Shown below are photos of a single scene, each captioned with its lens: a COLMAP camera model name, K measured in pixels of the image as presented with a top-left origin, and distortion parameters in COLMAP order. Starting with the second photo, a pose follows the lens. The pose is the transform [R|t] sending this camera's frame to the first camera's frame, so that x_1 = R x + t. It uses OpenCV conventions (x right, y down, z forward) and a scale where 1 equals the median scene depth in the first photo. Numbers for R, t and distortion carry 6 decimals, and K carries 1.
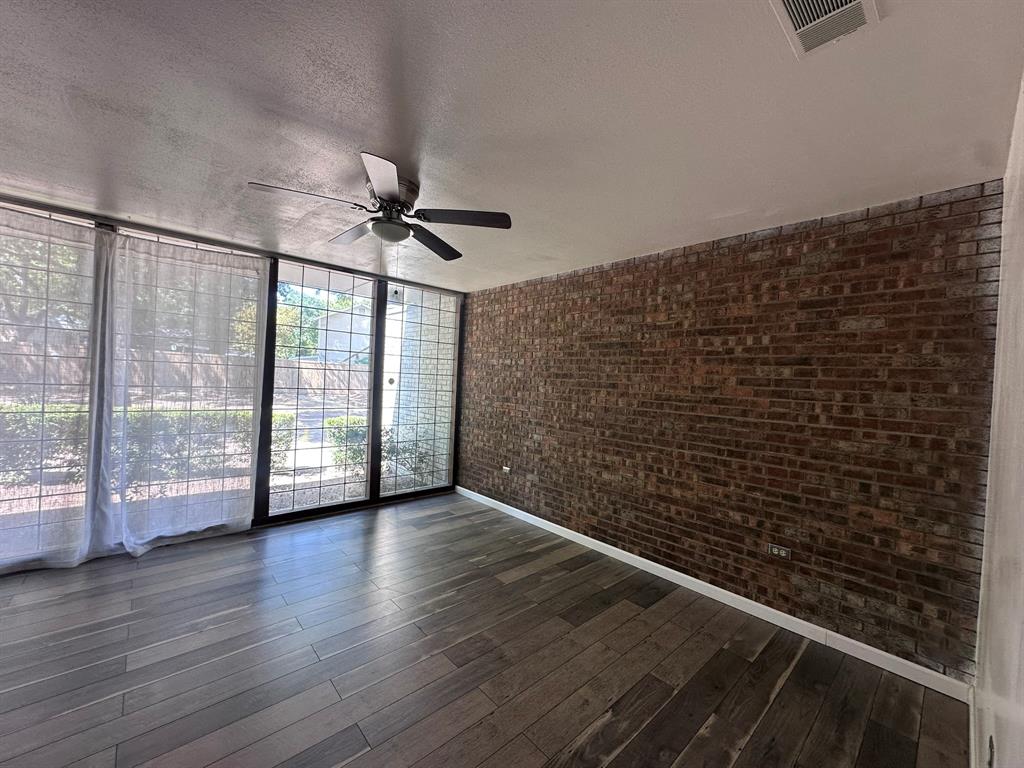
lens RADIAL K [[408.8, 0, 513.3], [0, 408.8, 384.6], [0, 0, 1]] dist [-0.003558, 0.000341]
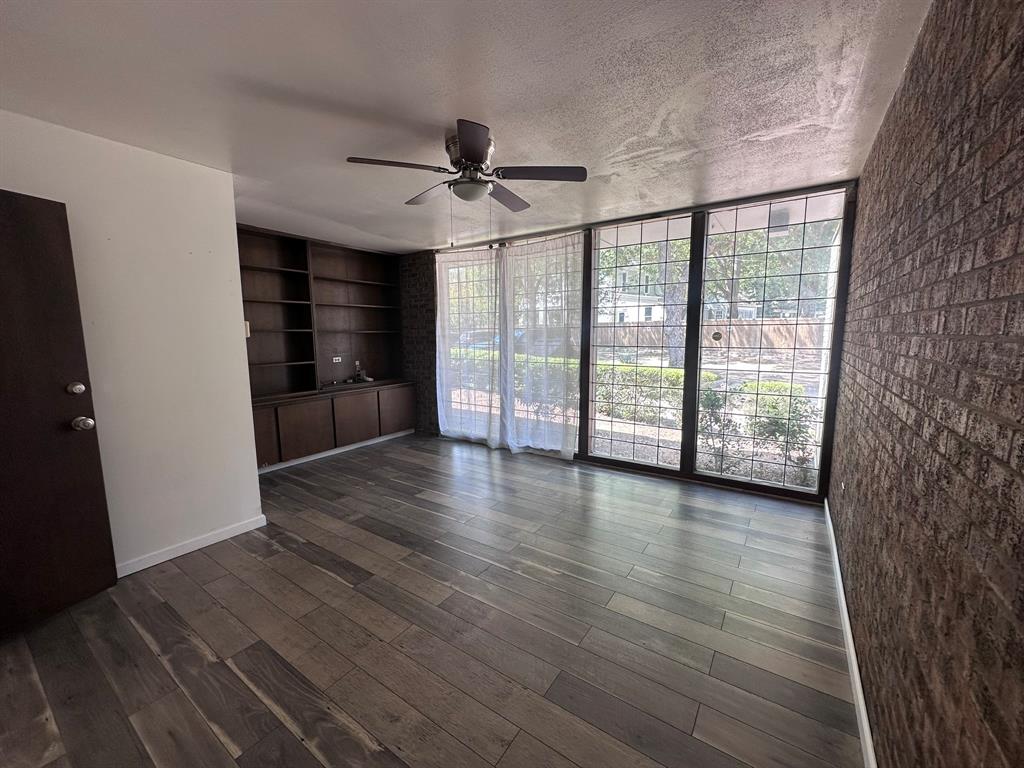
lens RADIAL K [[408.8, 0, 513.3], [0, 408.8, 384.6], [0, 0, 1]] dist [-0.003558, 0.000341]
pose [[0.228159, 0.076233, -0.970635, 0.482355], [0.004766, 0.996831, 0.079410, 0.025227], [0.973612, -0.022744, 0.227073, 0.527071]]
